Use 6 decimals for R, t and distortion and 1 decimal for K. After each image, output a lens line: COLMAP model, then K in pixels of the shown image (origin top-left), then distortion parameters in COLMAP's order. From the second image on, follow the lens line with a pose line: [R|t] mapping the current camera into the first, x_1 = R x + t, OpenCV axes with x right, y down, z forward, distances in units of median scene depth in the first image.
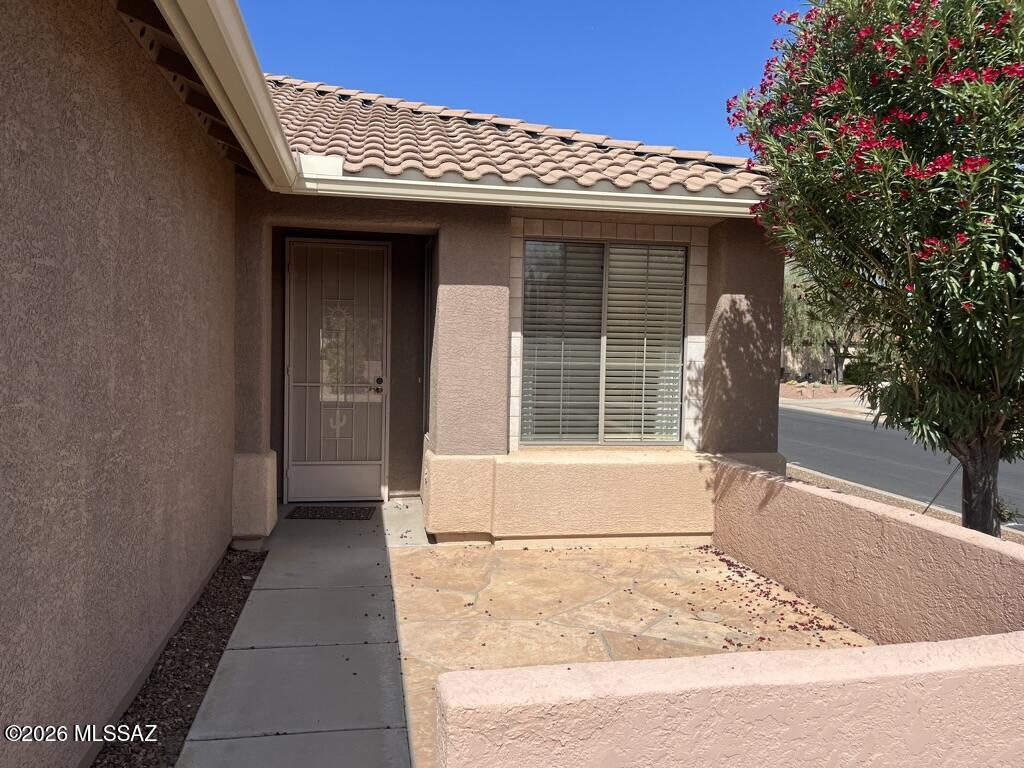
lens RADIAL K [[780.1, 0, 512.0], [0, 780.1, 384.0], [0, 0, 1]] dist [0.096513, -0.140814]
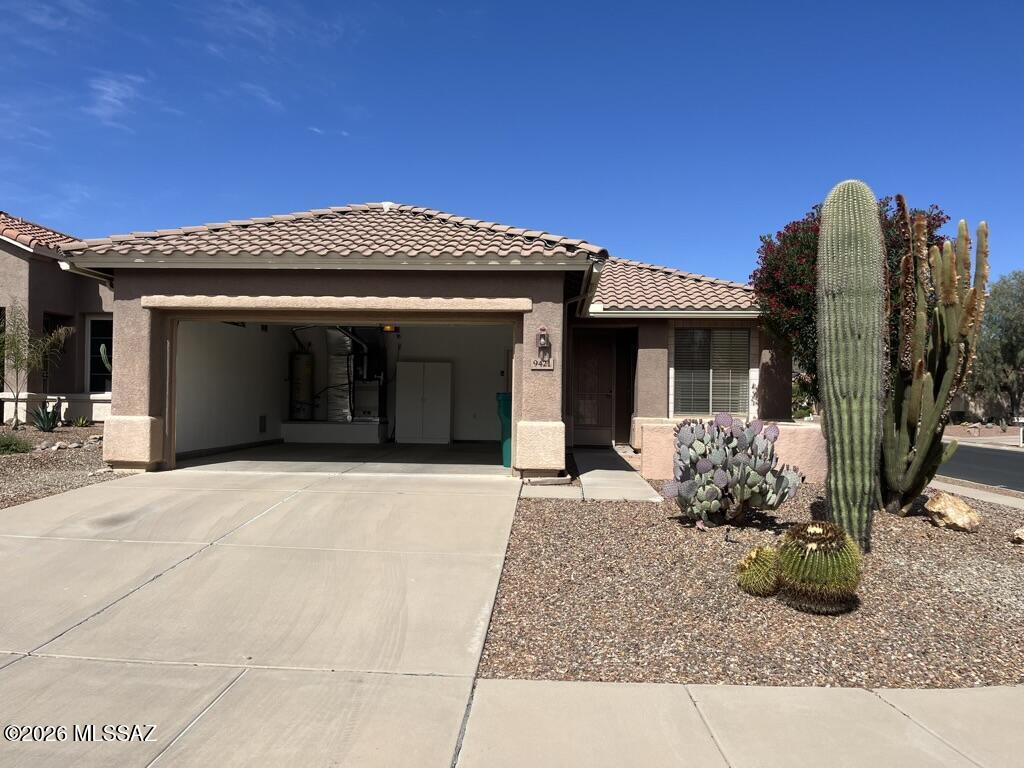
lens RADIAL K [[771.0, 0, 512.0], [0, 771.0, 384.0], [0, 0, 1]] dist [0.092076, -0.137543]
pose [[0.969020, -0.012487, -0.246666, 0.113090], [-0.004972, 0.997533, -0.070028, 0.147133], [0.246931, 0.069085, 0.966567, -1.359451]]
